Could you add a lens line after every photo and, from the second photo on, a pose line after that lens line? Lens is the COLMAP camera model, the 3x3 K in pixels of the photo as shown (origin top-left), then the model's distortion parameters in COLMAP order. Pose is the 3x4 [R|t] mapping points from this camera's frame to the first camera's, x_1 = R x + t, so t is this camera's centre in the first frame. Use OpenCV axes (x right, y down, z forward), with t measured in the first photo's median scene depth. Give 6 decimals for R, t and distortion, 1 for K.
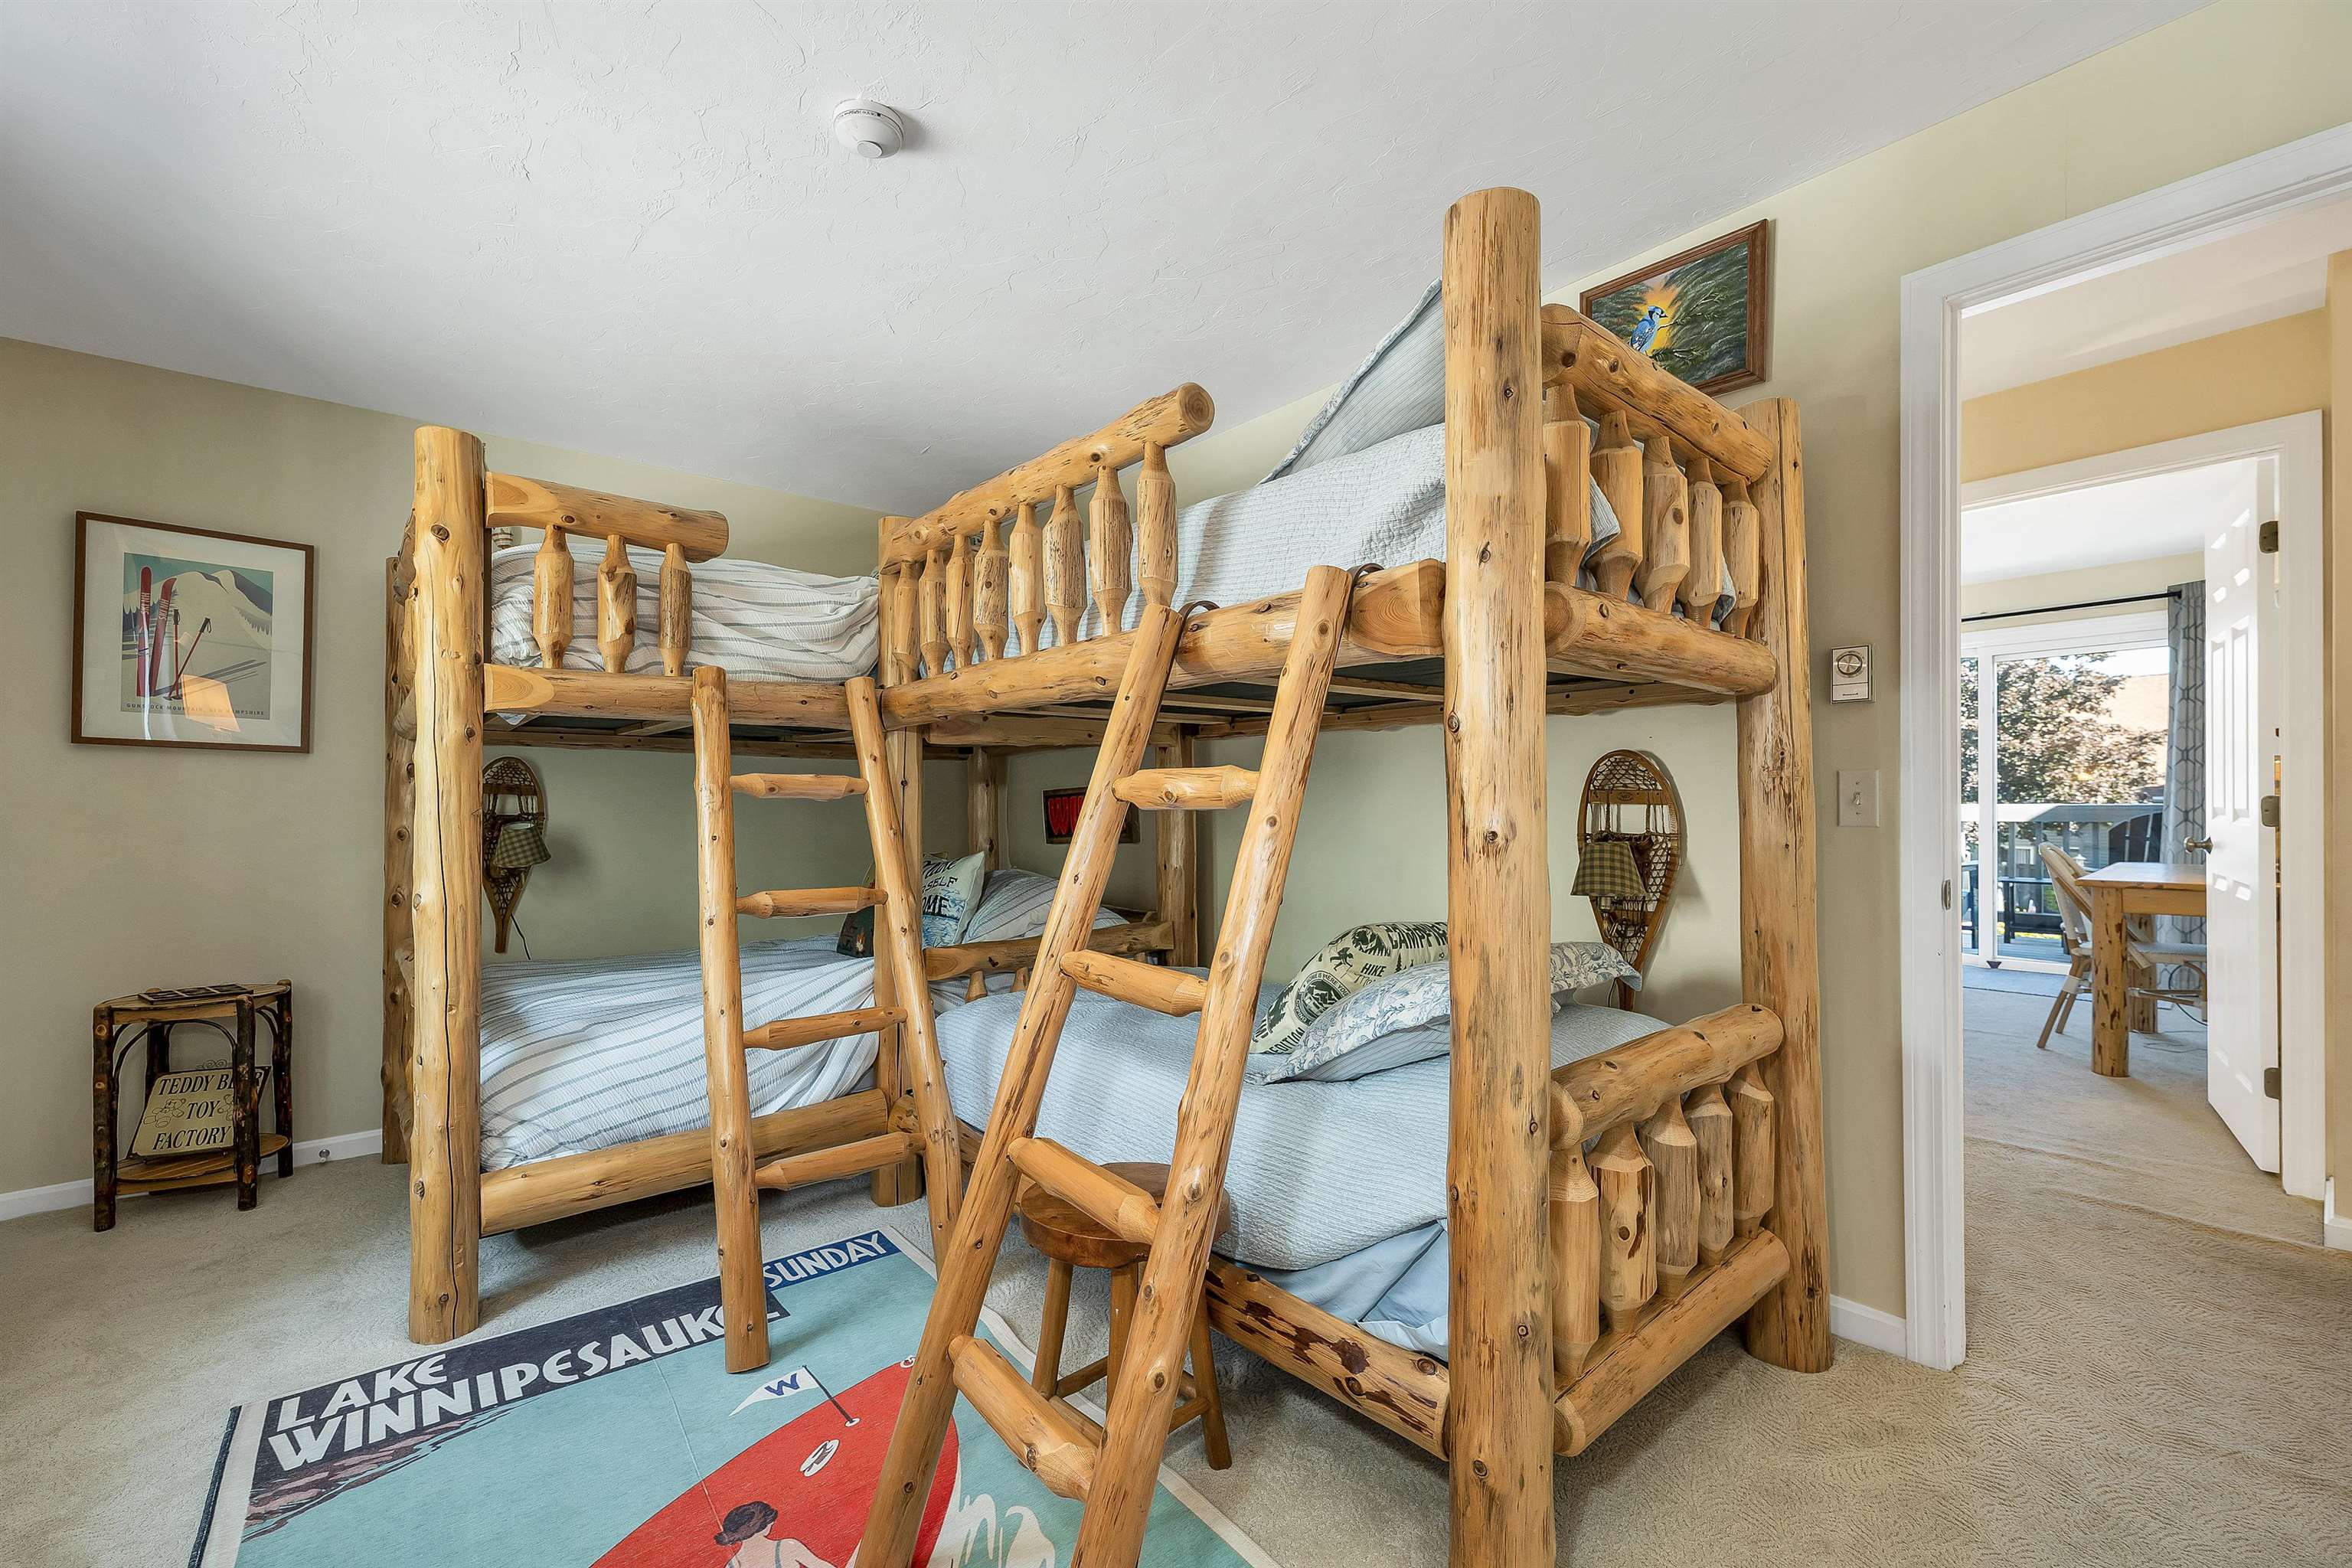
lens RADIAL K [[990.3, 0, 1172.3], [0, 990.3, 810.8], [0, 0, 1]] dist [0.002839, 0.000178]
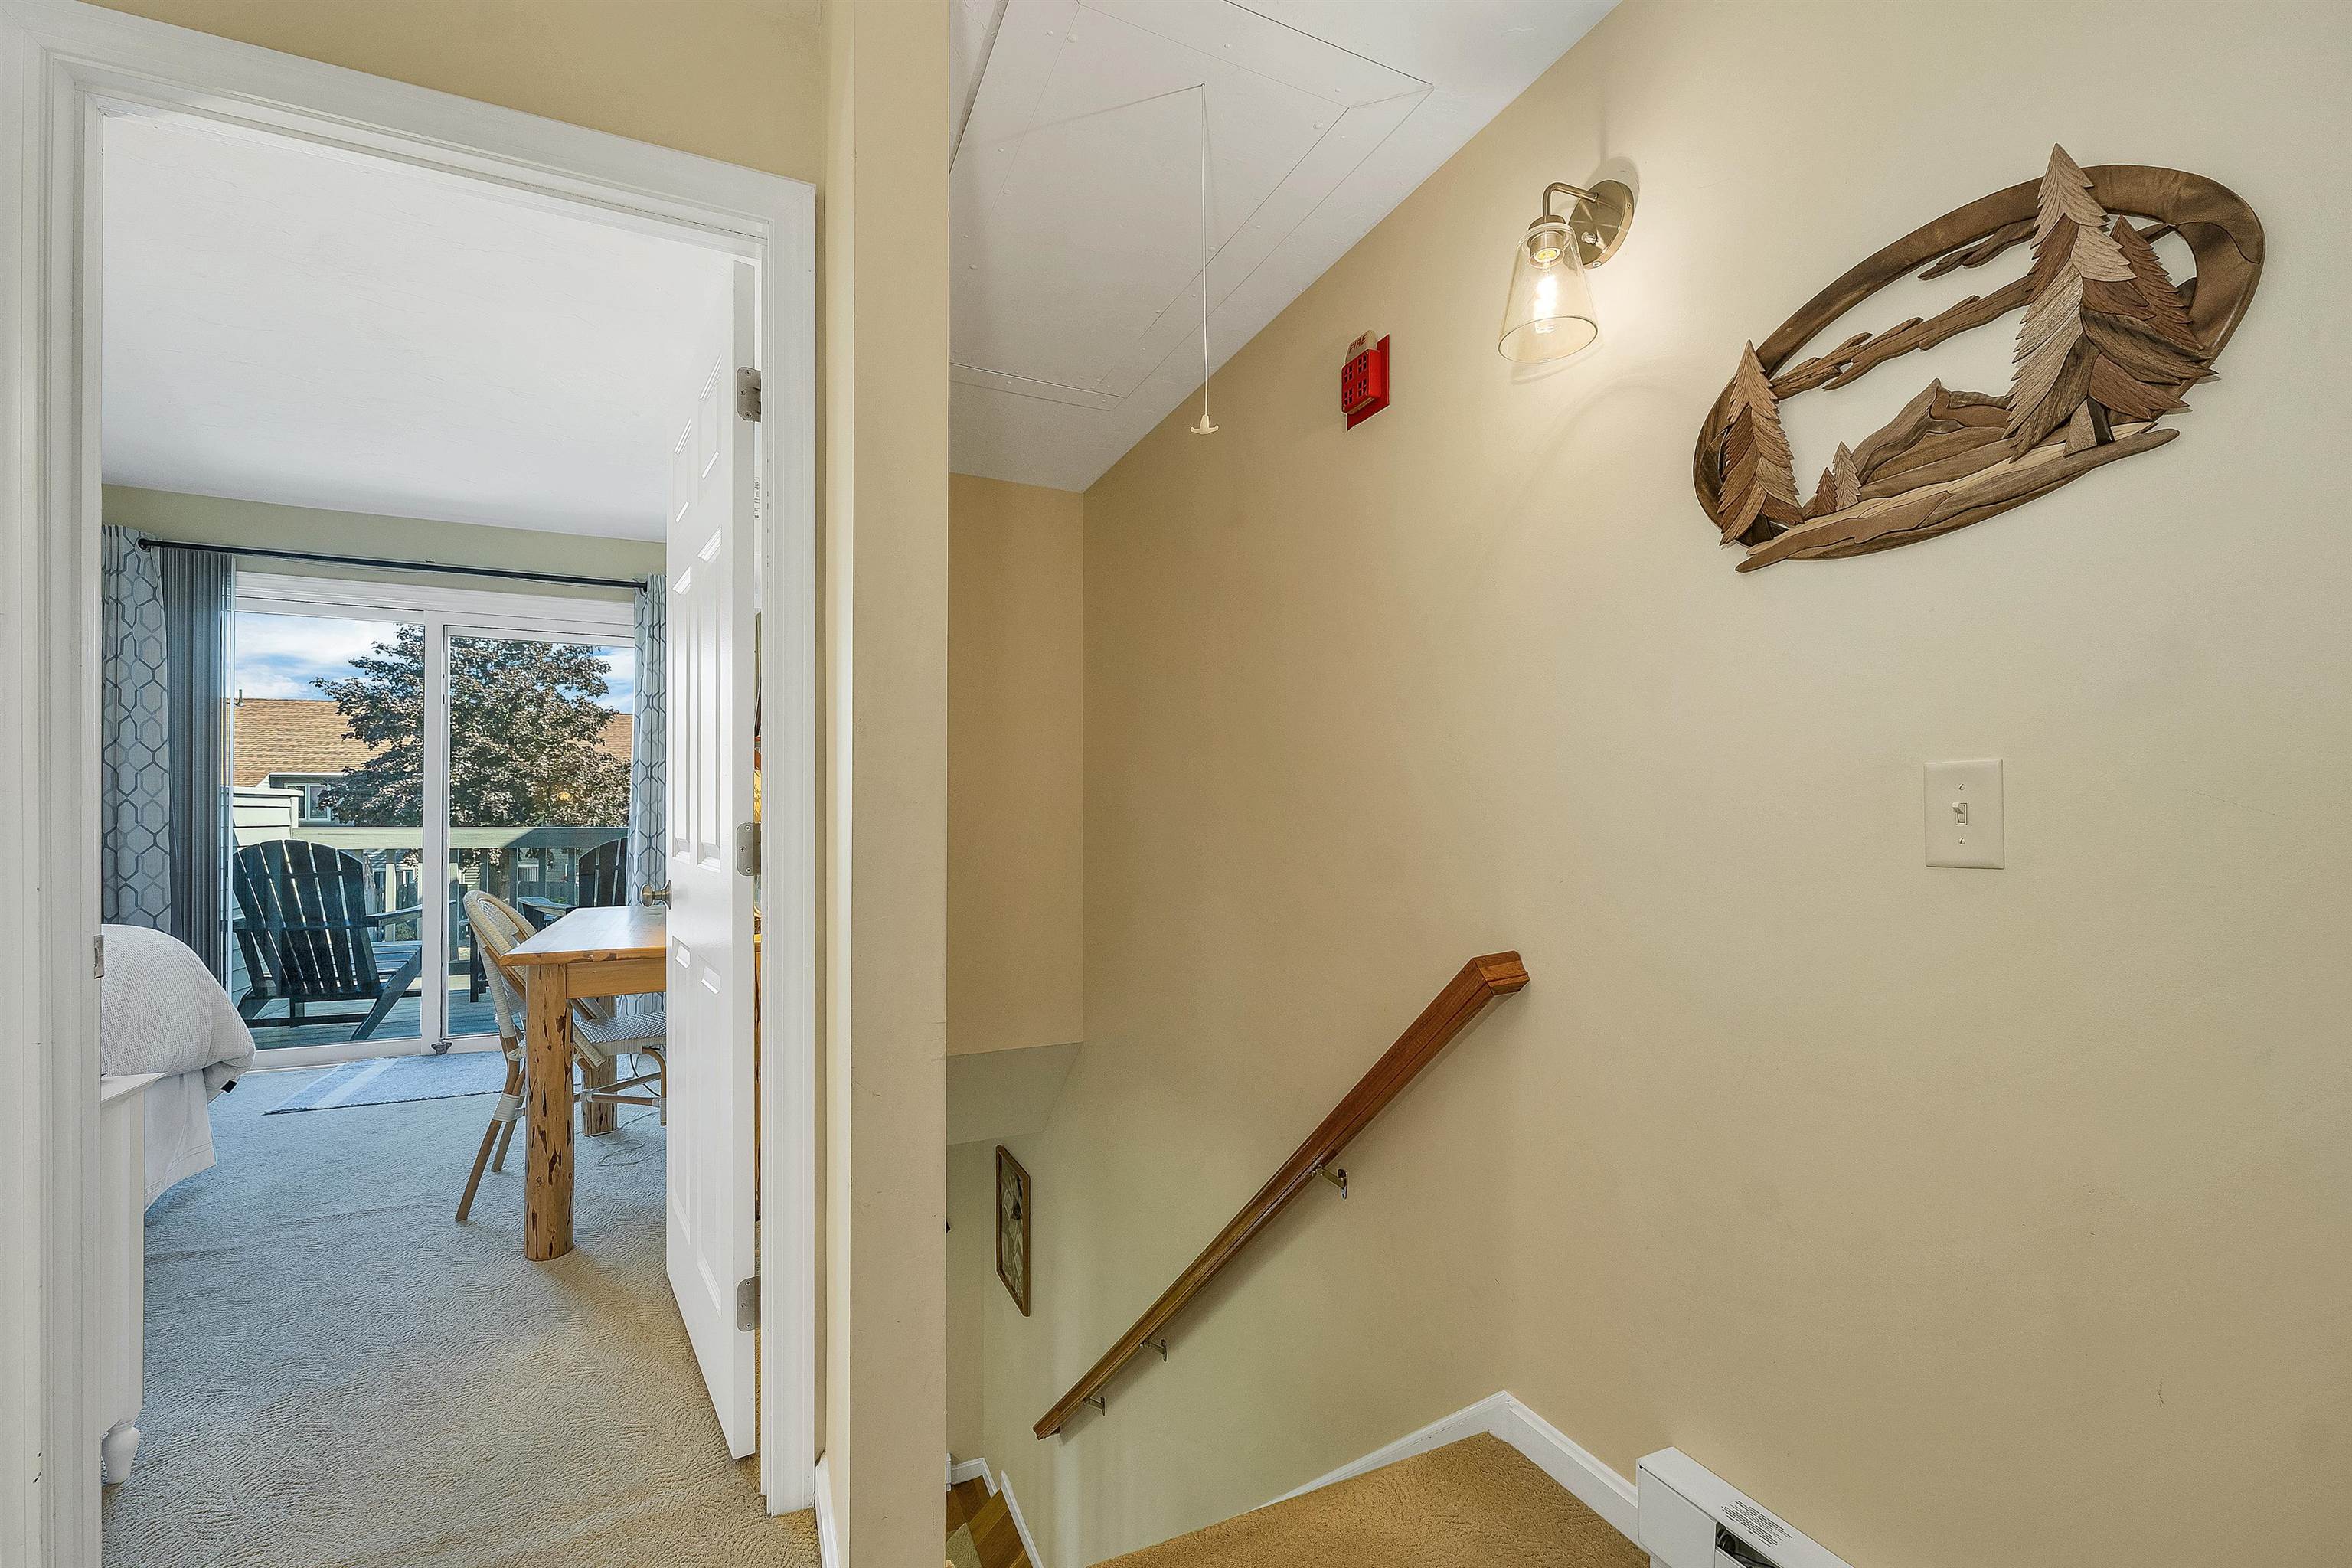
lens RADIAL K [[977.6, 0, 1179.1], [0, 977.6, 817.4], [0, 0, 1]] dist [-0.001111, 0.000771]
pose [[0.281235, 0.010478, 0.959582, 0.241548], [0.000746, 0.999938, -0.011137, -0.005021], [-0.959639, 0.003848, 0.281210, 0.231116]]
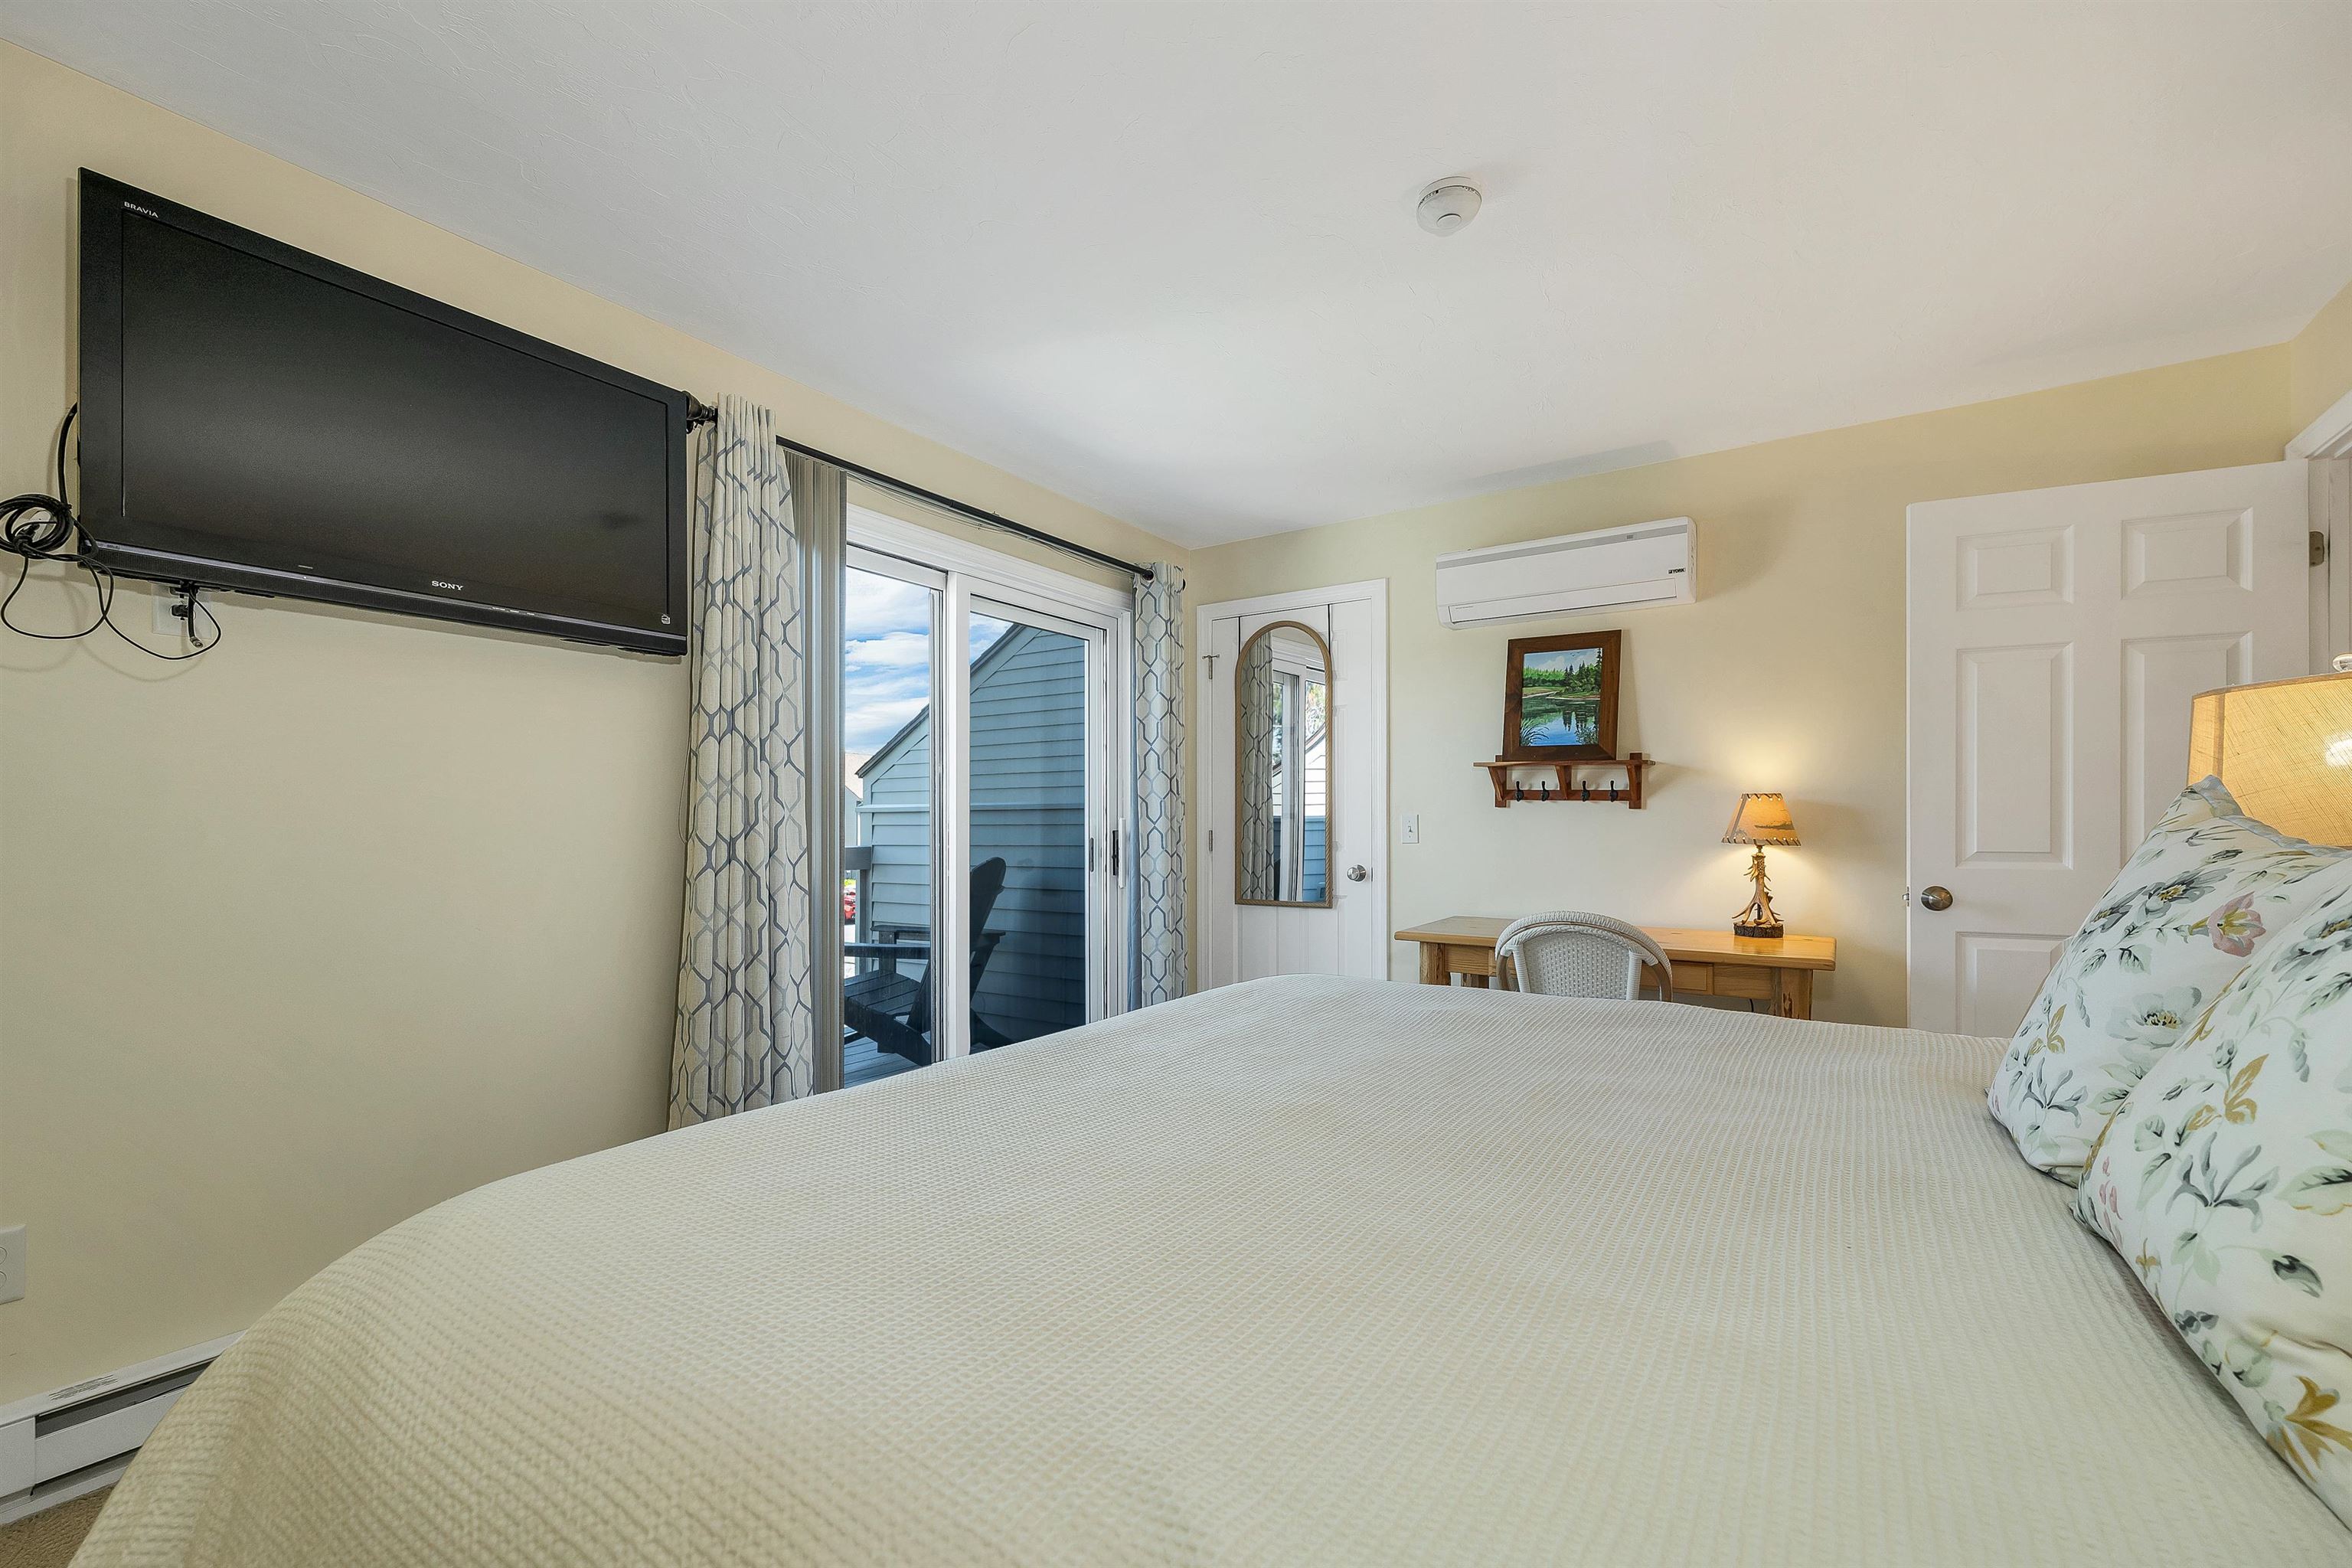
lens RADIAL K [[989.1, 0, 1176.0], [0, 989.1, 784.0], [0, 0, 1]] dist [0.001624, -0.000019]
pose [[-0.269729, 0.047179, 0.961780, 0.203599], [0.006463, 0.998865, -0.047185, -0.014097], [-0.962915, -0.006512, -0.269728, 0.861239]]
